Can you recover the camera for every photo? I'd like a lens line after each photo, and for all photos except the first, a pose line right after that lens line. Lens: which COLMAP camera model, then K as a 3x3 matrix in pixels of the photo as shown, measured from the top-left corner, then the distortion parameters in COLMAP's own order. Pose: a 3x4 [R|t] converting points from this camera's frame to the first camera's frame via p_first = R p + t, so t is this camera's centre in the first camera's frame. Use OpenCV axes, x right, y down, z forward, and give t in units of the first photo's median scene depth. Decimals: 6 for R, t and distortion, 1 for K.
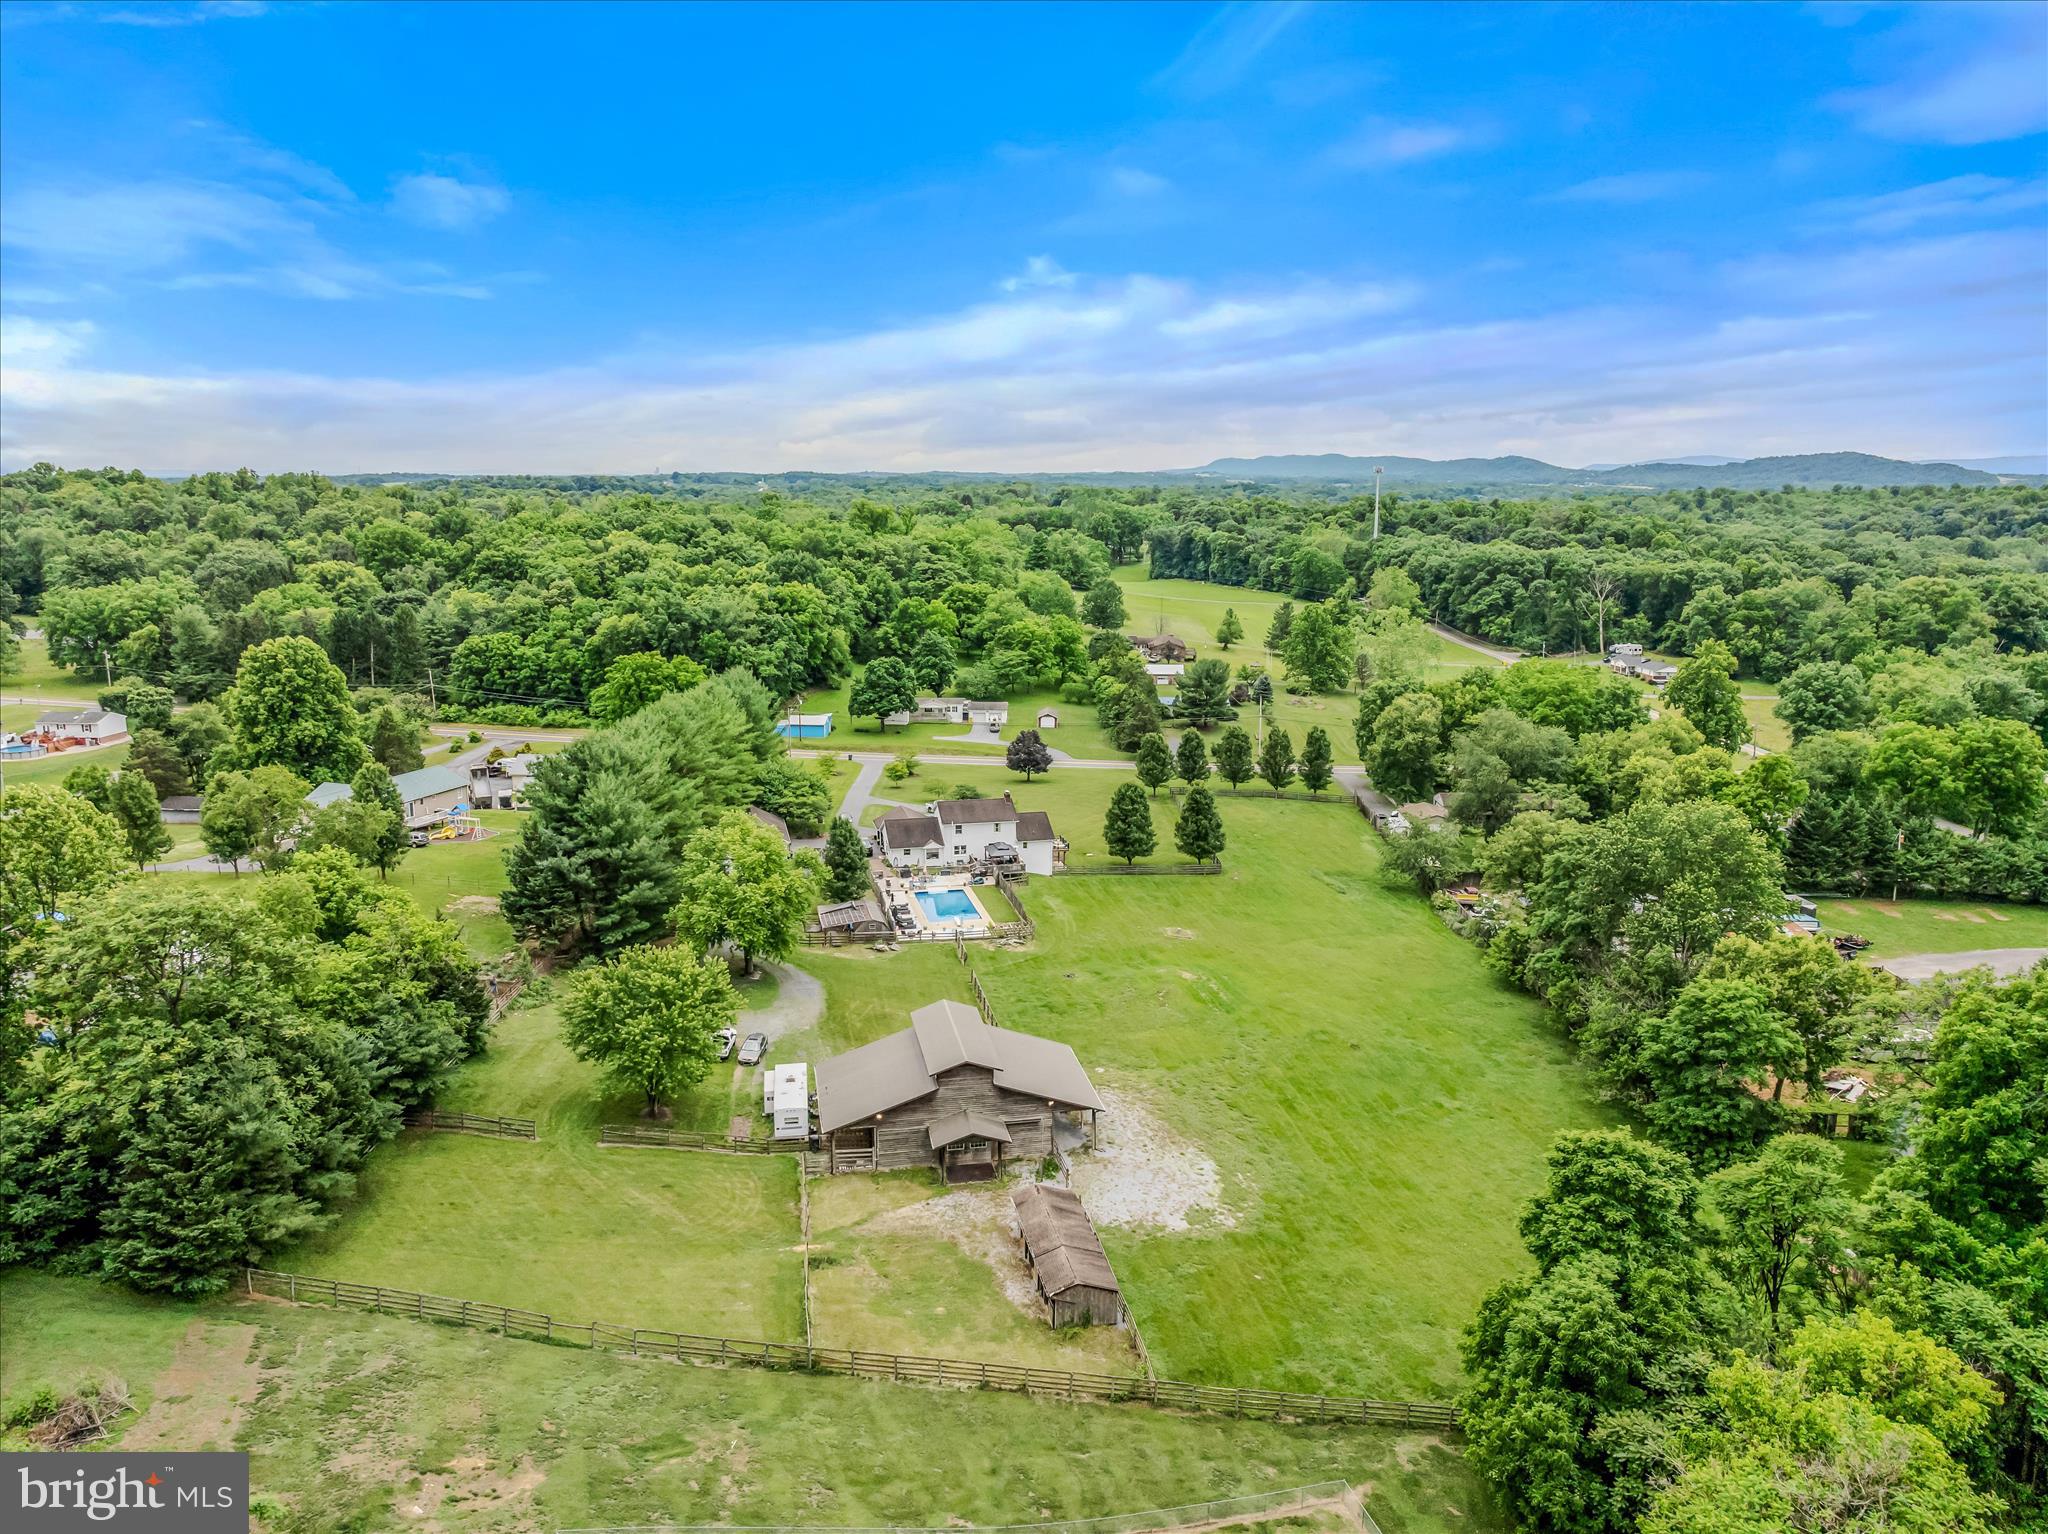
lens RADIAL K [[1438.7, 0, 1029.3], [0, 1438.7, 767.1], [0, 0, 1]] dist [-0.005021, -0.038487]
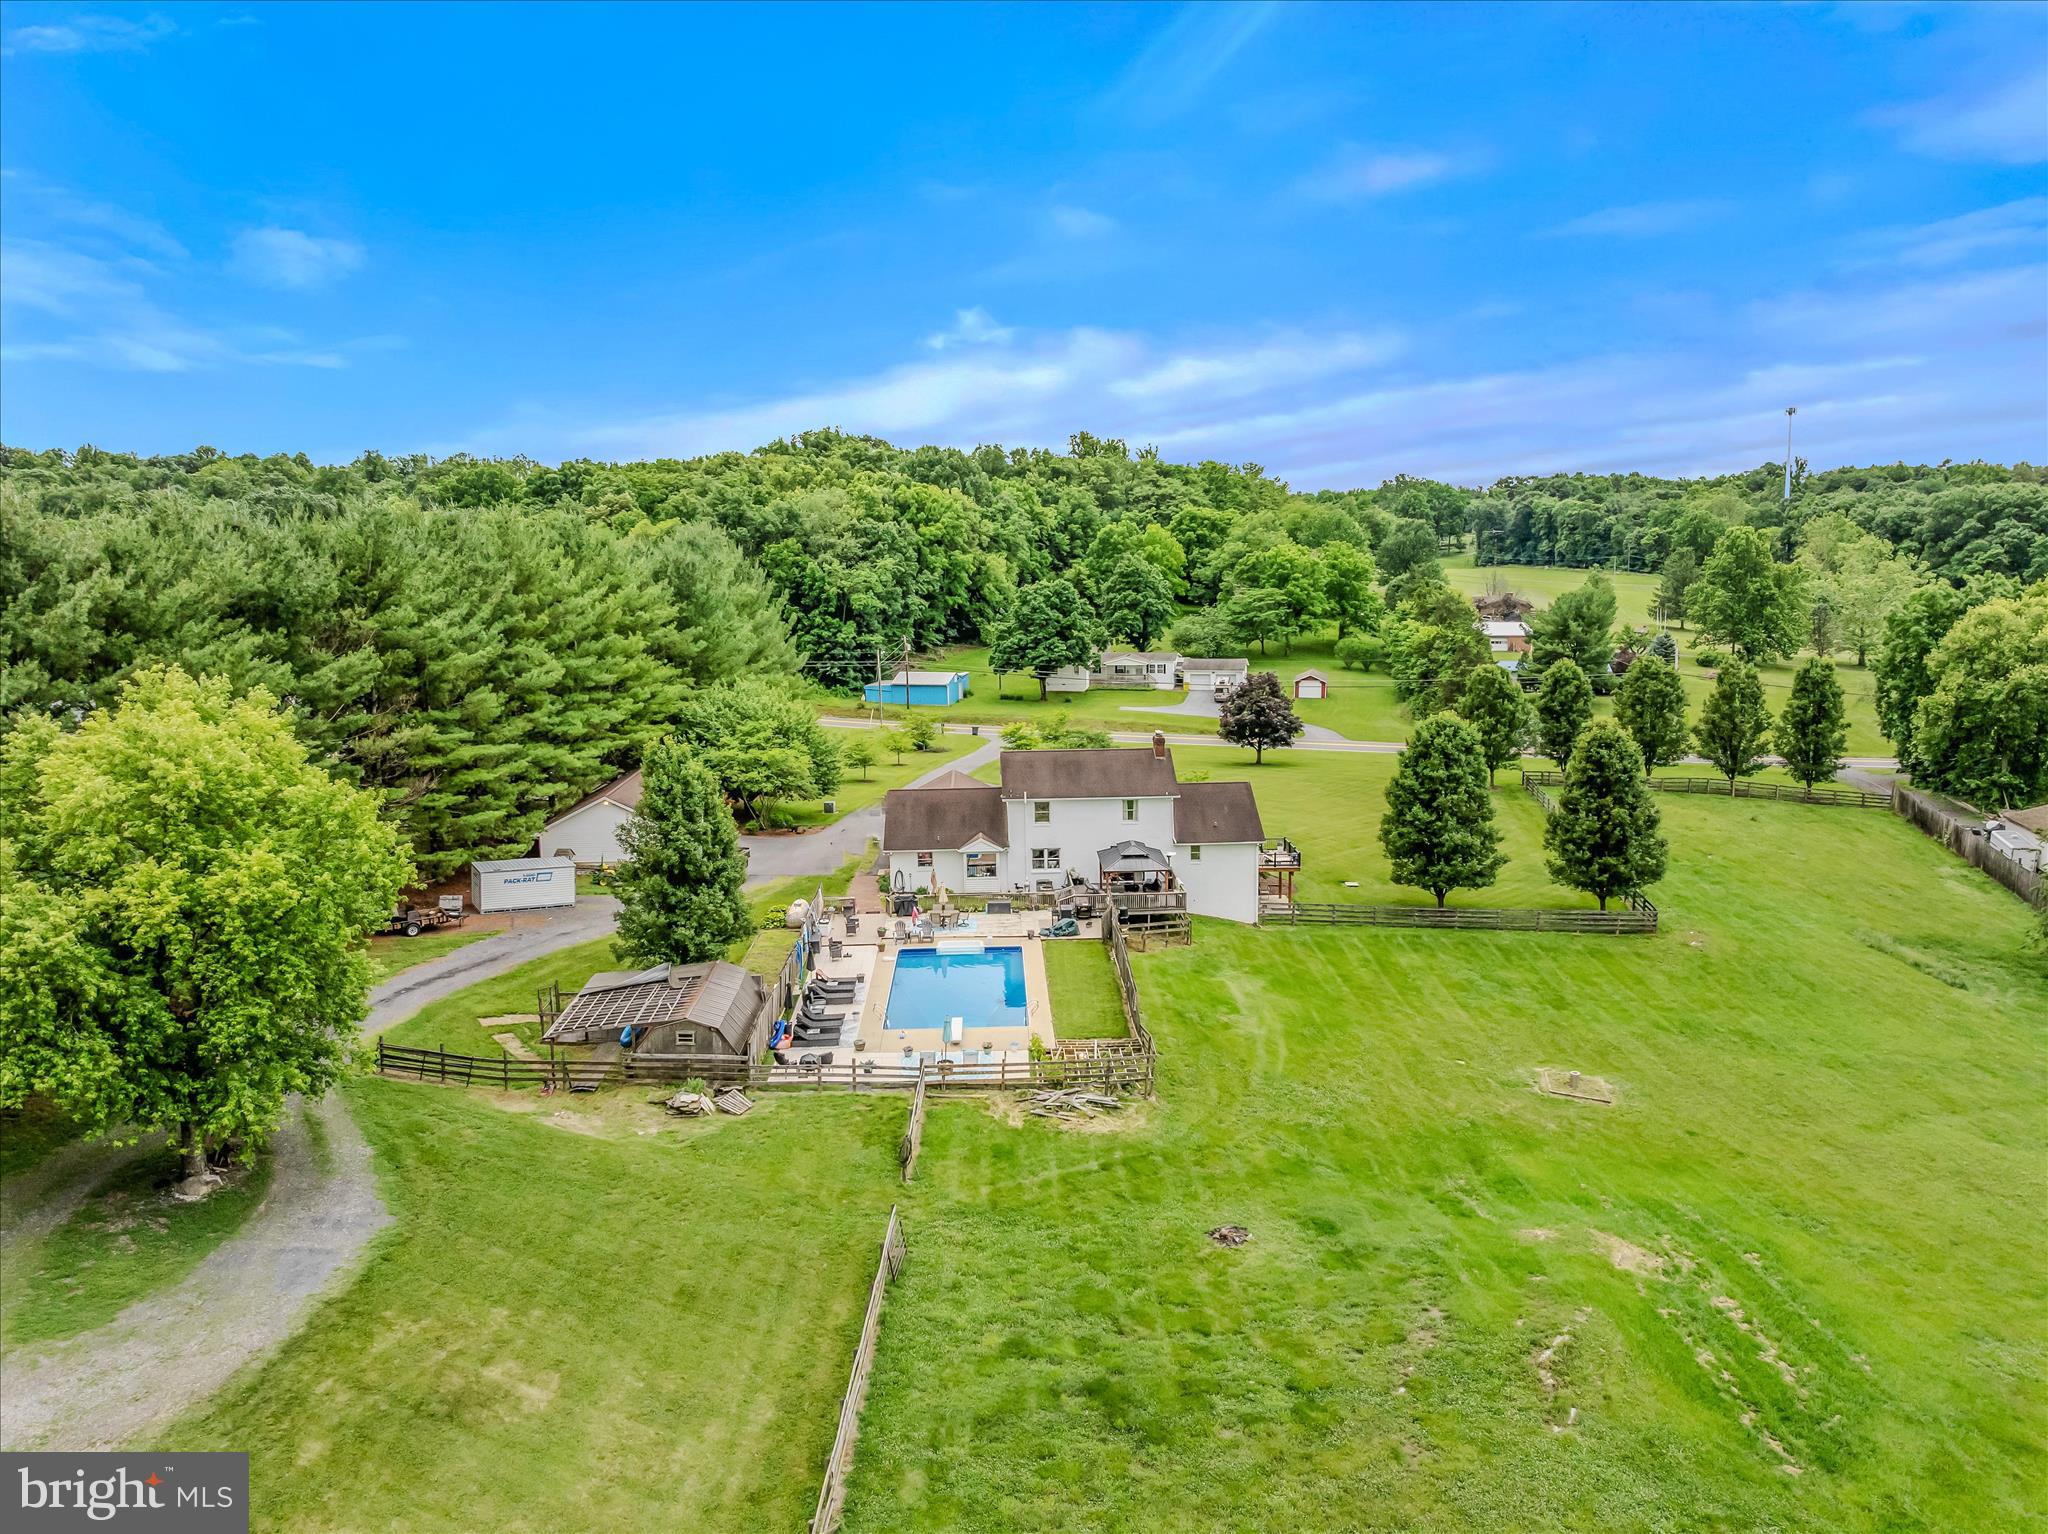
lens RADIAL K [[1523.6, 0, 1024.0], [0, 1523.6, 767.0], [0, 0, 1]] dist [-0.024642, -0.033259]
pose [[0.979534, 0.011632, -0.200943, 0.025658], [-0.019204, 0.999175, -0.035776, 0.030060], [0.200362, 0.038903, 0.978949, 0.349006]]
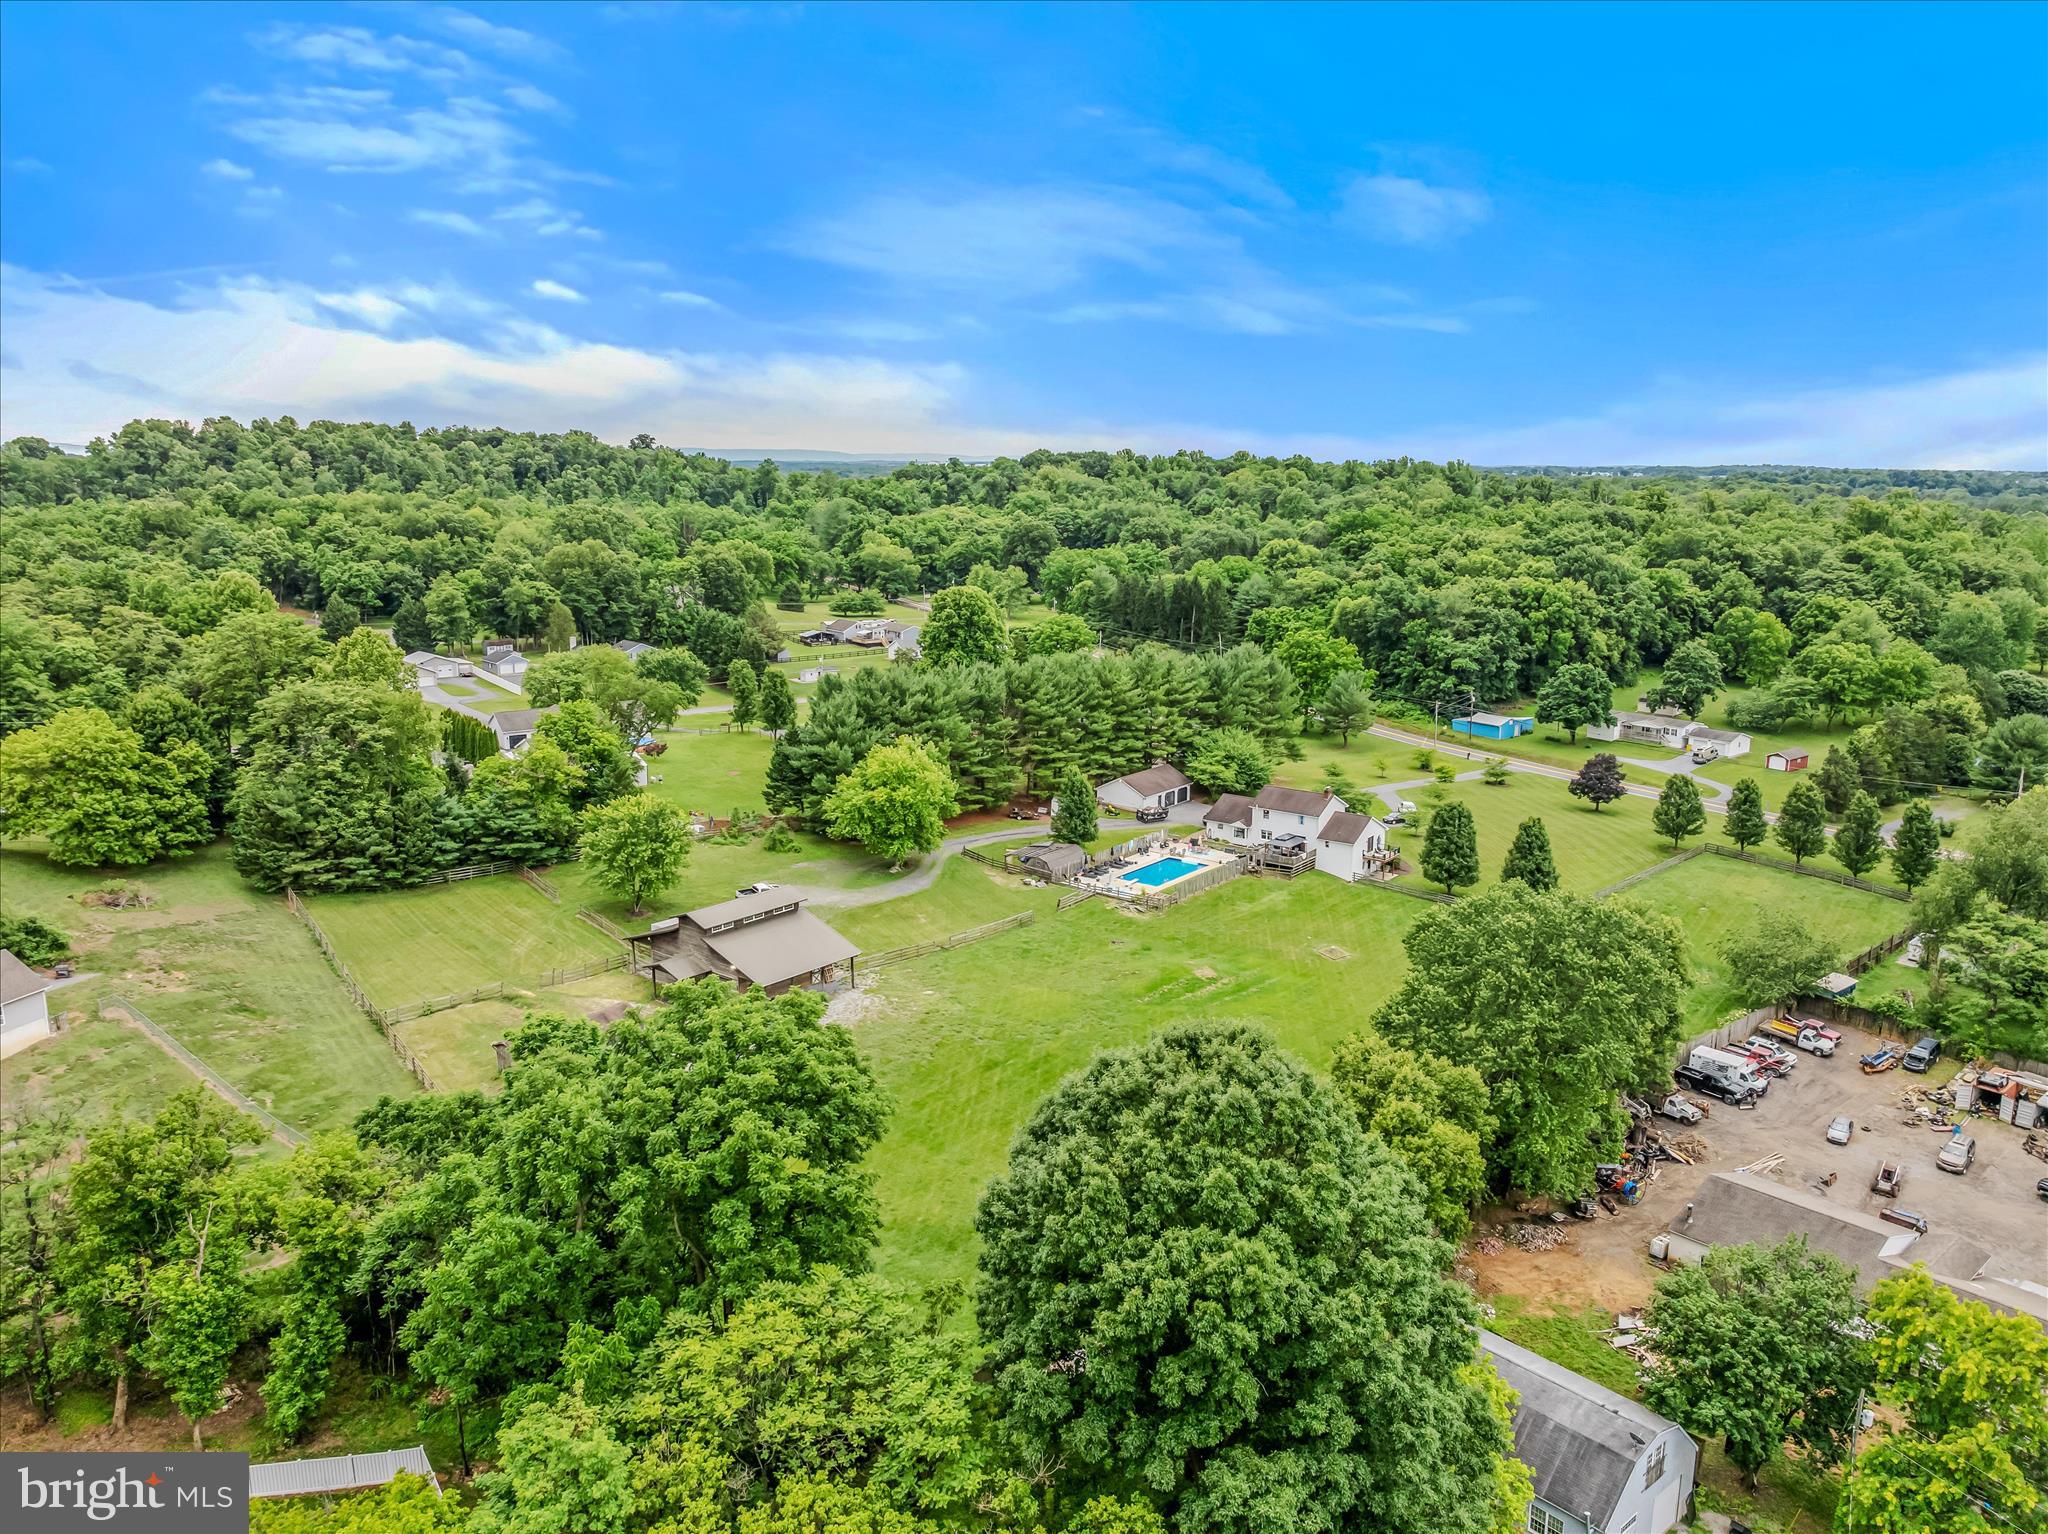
lens RADIAL K [[1471.6, 0, 1042.8], [0, 1471.6, 777.7], [0, 0, 1]] dist [-0.029705, -0.004183]
pose [[0.633324, 0.161819, -0.756780, 0.408665], [-0.155243, 0.984582, 0.080610, -0.026535], [0.758156, 0.066433, 0.648681, 0.133999]]
